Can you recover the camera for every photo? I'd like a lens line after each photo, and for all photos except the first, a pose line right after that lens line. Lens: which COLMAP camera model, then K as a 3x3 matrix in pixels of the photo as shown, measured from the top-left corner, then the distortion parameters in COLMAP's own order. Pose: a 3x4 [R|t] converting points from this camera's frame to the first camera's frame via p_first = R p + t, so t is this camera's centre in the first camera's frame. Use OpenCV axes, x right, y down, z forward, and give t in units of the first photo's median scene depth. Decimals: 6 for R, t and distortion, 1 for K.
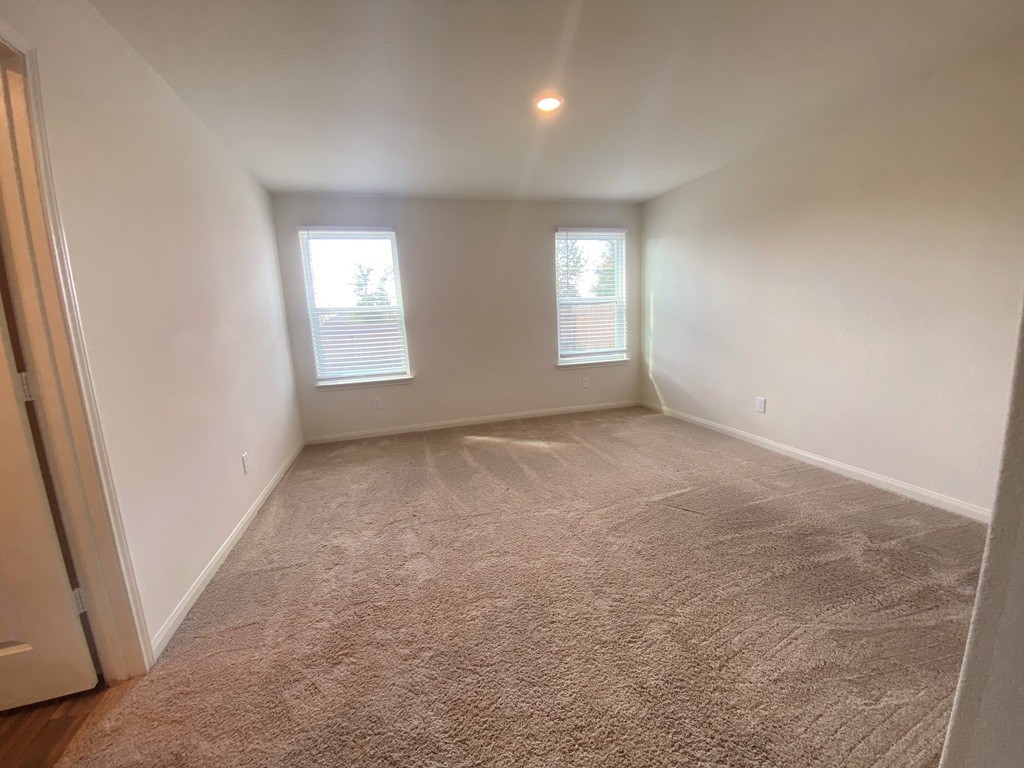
lens RADIAL K [[406.0, 0, 512.0], [0, 406.0, 384.0], [0, 0, 1]] dist [0.023941, -0.023222]
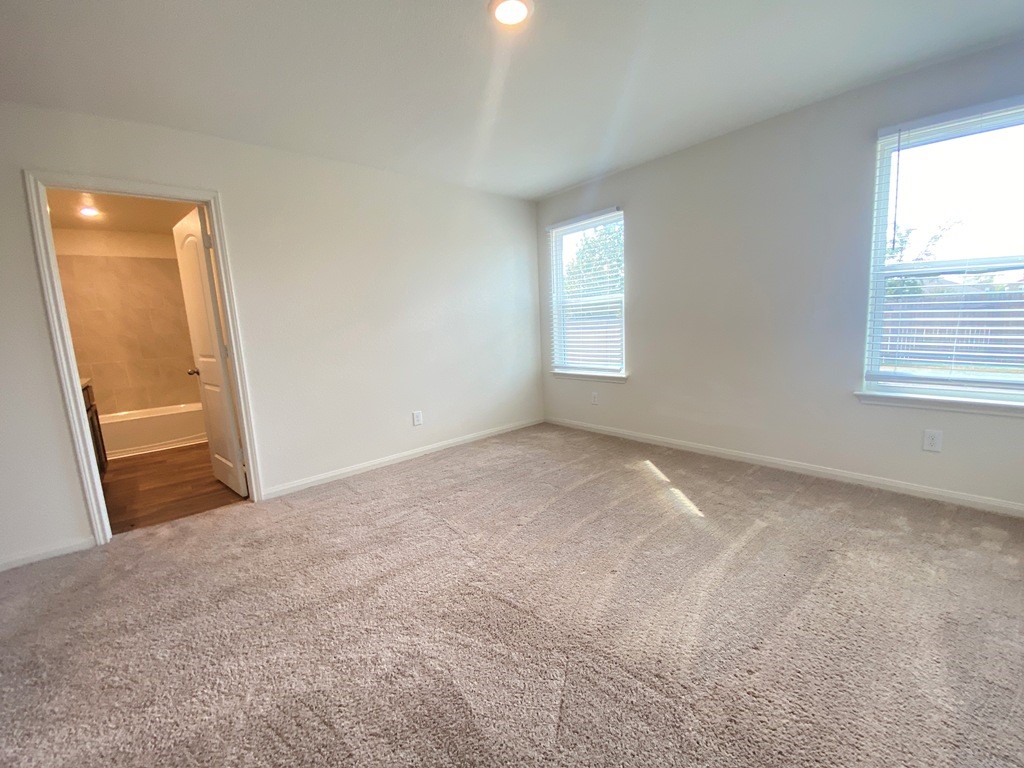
lens RADIAL K [[406.0, 0, 512.0], [0, 406.0, 384.0], [0, 0, 1]] dist [0.023941, -0.023222]
pose [[0.438623, 0.162404, -0.883875, 0.454168], [-0.118841, 0.985380, 0.122080, -0.083854], [0.890779, 0.051494, 0.451511, 0.409911]]
